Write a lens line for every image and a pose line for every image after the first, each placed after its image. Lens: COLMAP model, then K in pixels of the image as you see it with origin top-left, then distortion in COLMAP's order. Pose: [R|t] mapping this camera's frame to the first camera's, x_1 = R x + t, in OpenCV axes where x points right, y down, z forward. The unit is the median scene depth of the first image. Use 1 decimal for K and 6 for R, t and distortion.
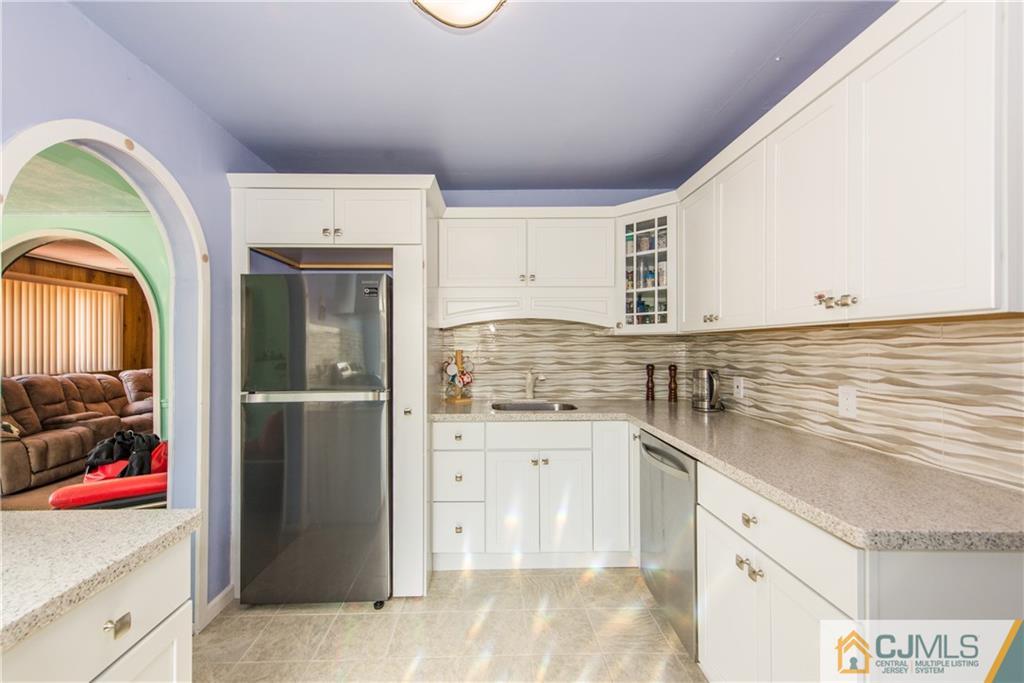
lens RADIAL K [[427.8, 0, 491.9], [0, 427.8, 340.2], [0, 0, 1]] dist [0.011914, -0.002513]
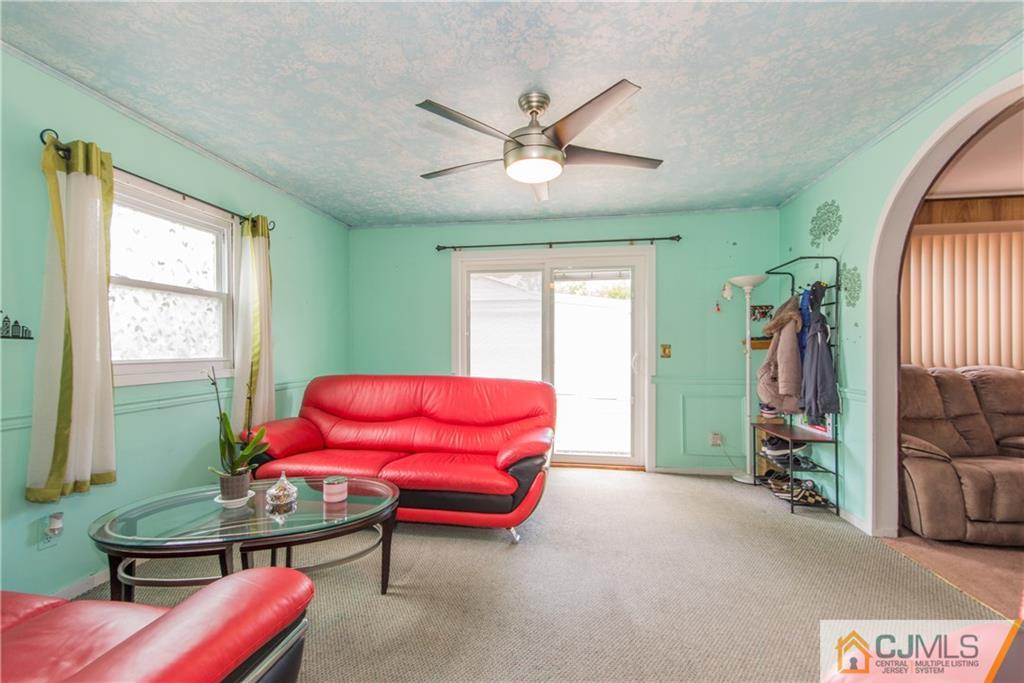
lens RADIAL K [[427.8, 0, 506.1], [0, 427.8, 349.7], [0, 0, 1]] dist [0.011914, -0.002513]
pose [[-0.165248, 0.000324, -0.986252, -0.517060], [0.011974, 0.999927, -0.001678, 0.084662], [0.986179, -0.012087, -0.165240, 0.688116]]
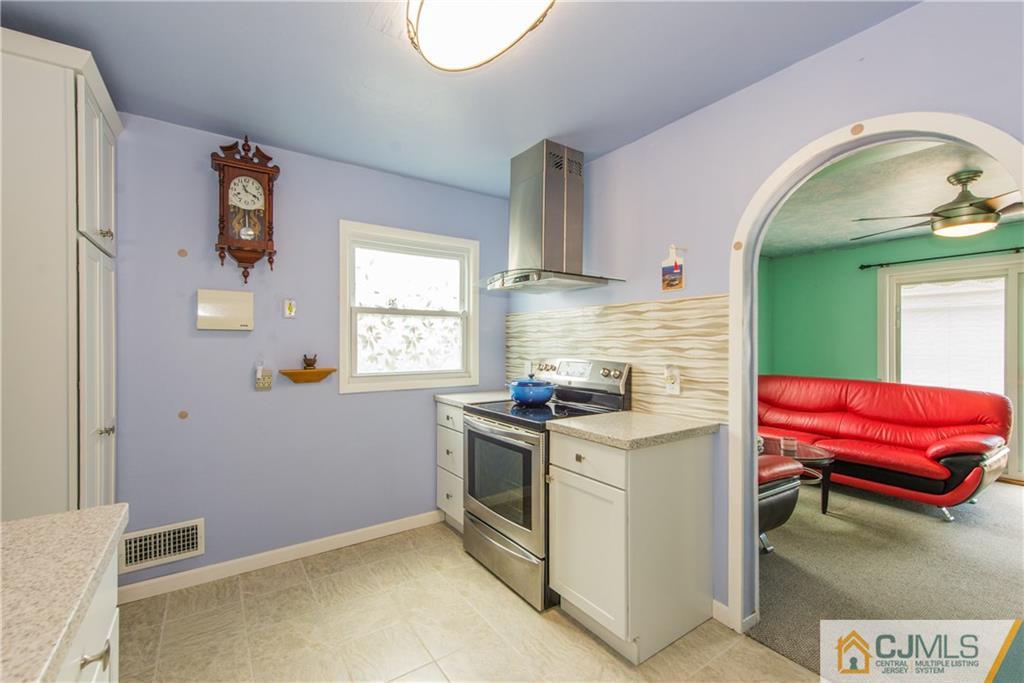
lens RADIAL K [[427.8, 0, 498.0], [0, 427.8, 343.1], [0, 0, 1]] dist [0.011914, -0.002513]
pose [[-0.845900, -0.000280, -0.533342, 0.261469], [0.005290, 0.999946, -0.008916, 0.024754], [0.533316, -0.010364, -0.845853, 0.908155]]
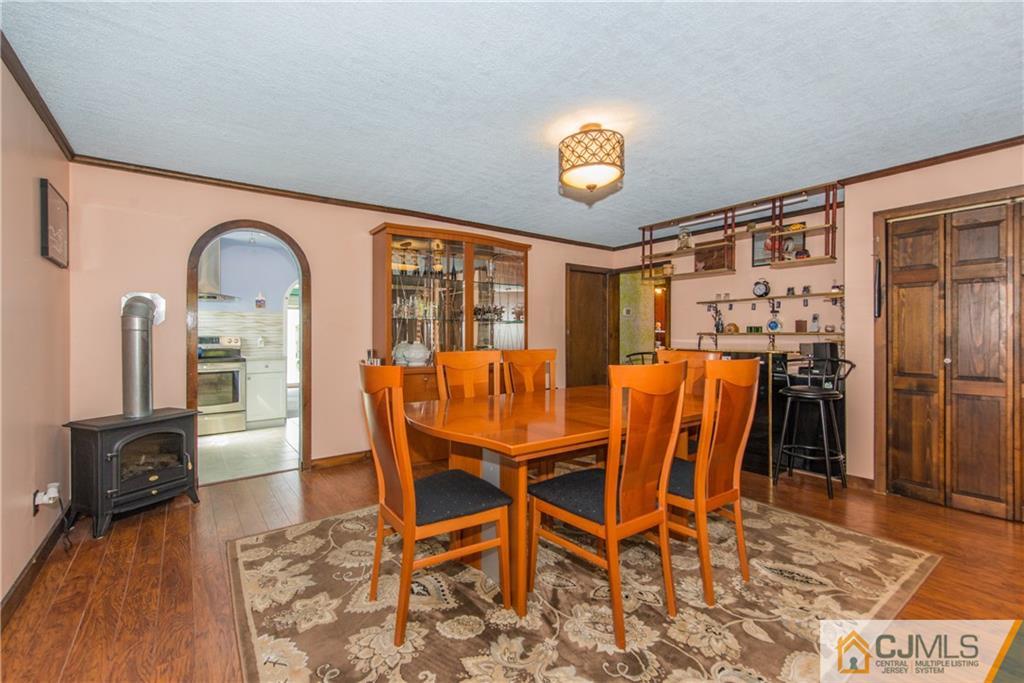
lens RADIAL K [[446.3, 0, 507.8], [0, 446.3, 334.5], [0, 0, 1]] dist [-0.002109, -0.000074]
pose [[0.570721, 0.002139, -0.821141, 2.305664], [0.005774, 0.999961, 0.006617, 0.043939], [0.821123, -0.008518, 0.570687, 0.067560]]
